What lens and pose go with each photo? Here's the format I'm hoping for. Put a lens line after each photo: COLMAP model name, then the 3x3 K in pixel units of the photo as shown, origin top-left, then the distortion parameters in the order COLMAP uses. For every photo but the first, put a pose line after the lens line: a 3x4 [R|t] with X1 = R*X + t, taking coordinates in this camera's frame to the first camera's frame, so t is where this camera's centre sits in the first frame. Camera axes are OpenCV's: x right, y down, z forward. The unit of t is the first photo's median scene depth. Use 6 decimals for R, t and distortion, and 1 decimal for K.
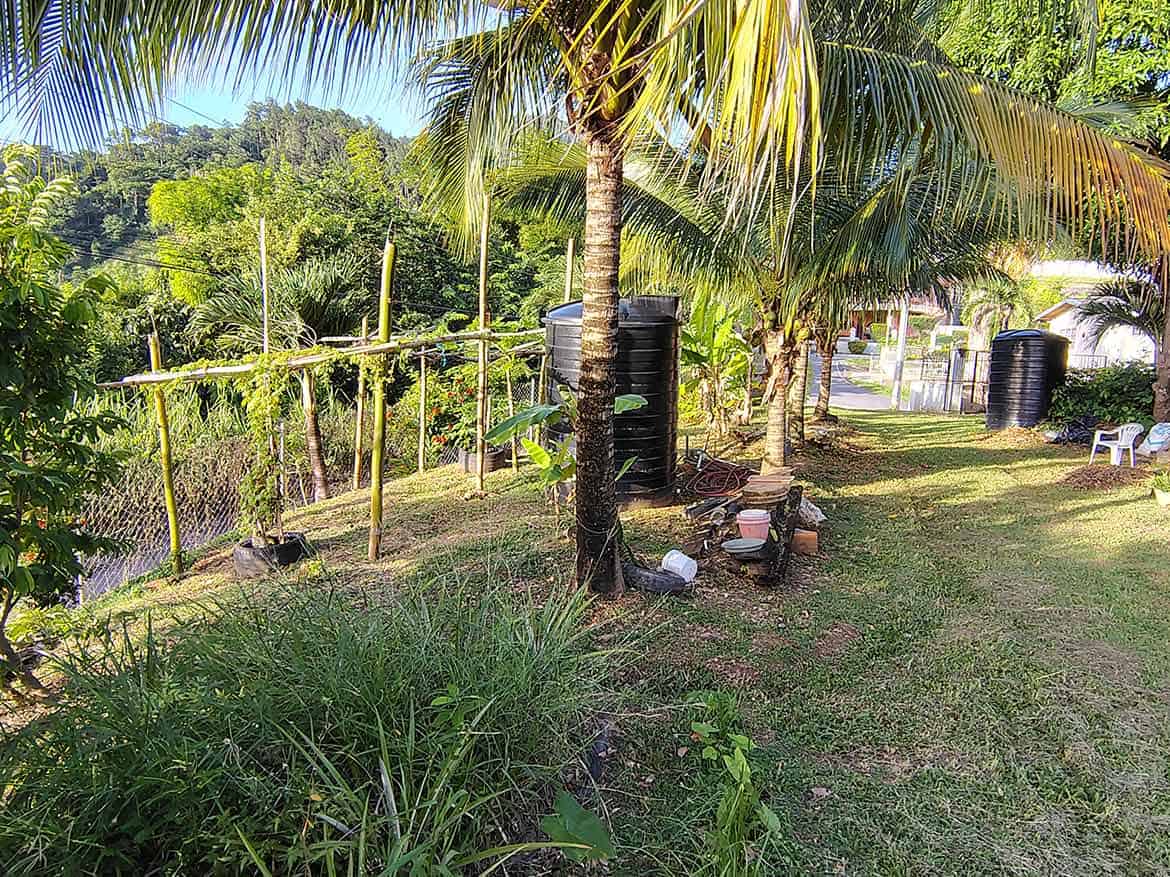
lens RADIAL K [[807.7, 0, 585.0], [0, 807.7, 438.5], [0, 0, 1]] dist [0.036989, 0.000814]
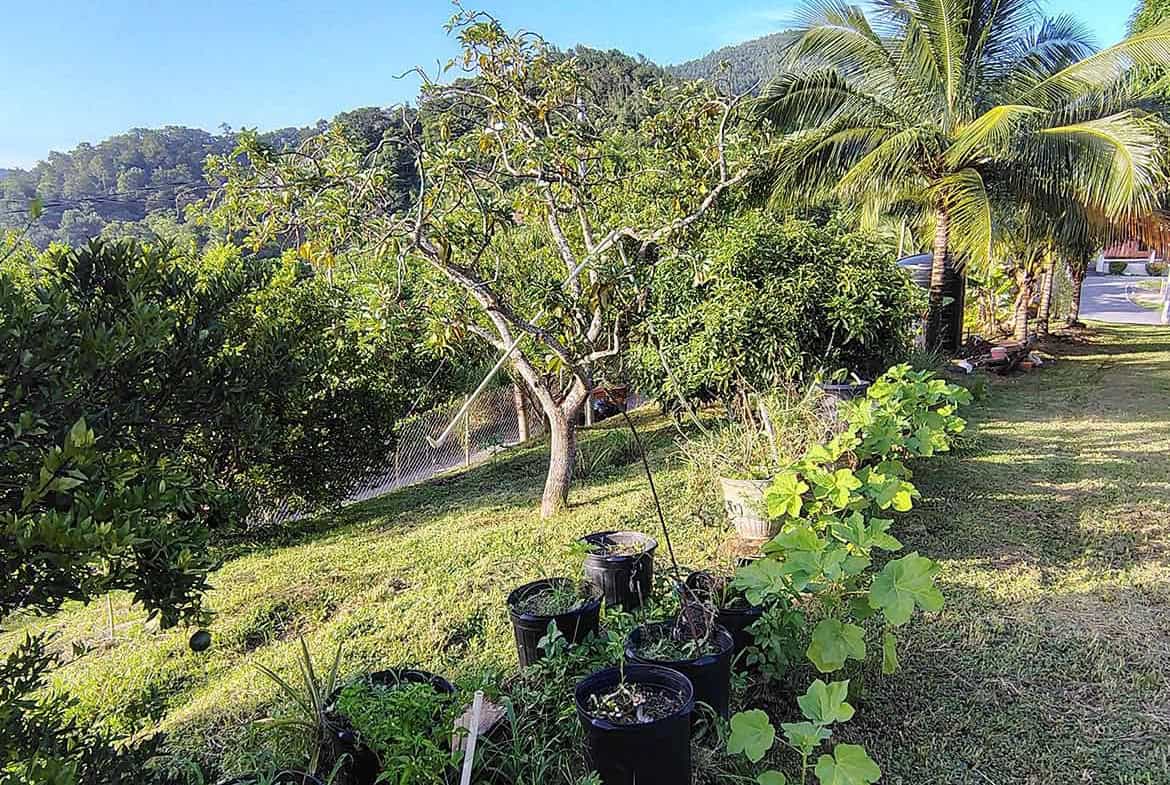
lens RADIAL K [[817.2, 0, 580.8], [0, 817.2, 399.1], [0, 0, 1]] dist [-0.002064, -0.001841]
pose [[0.951487, 0.032017, -0.306019, -0.083960], [-0.019526, 0.998850, 0.043794, 0.058955], [0.307069, -0.035694, 0.951018, -0.628563]]
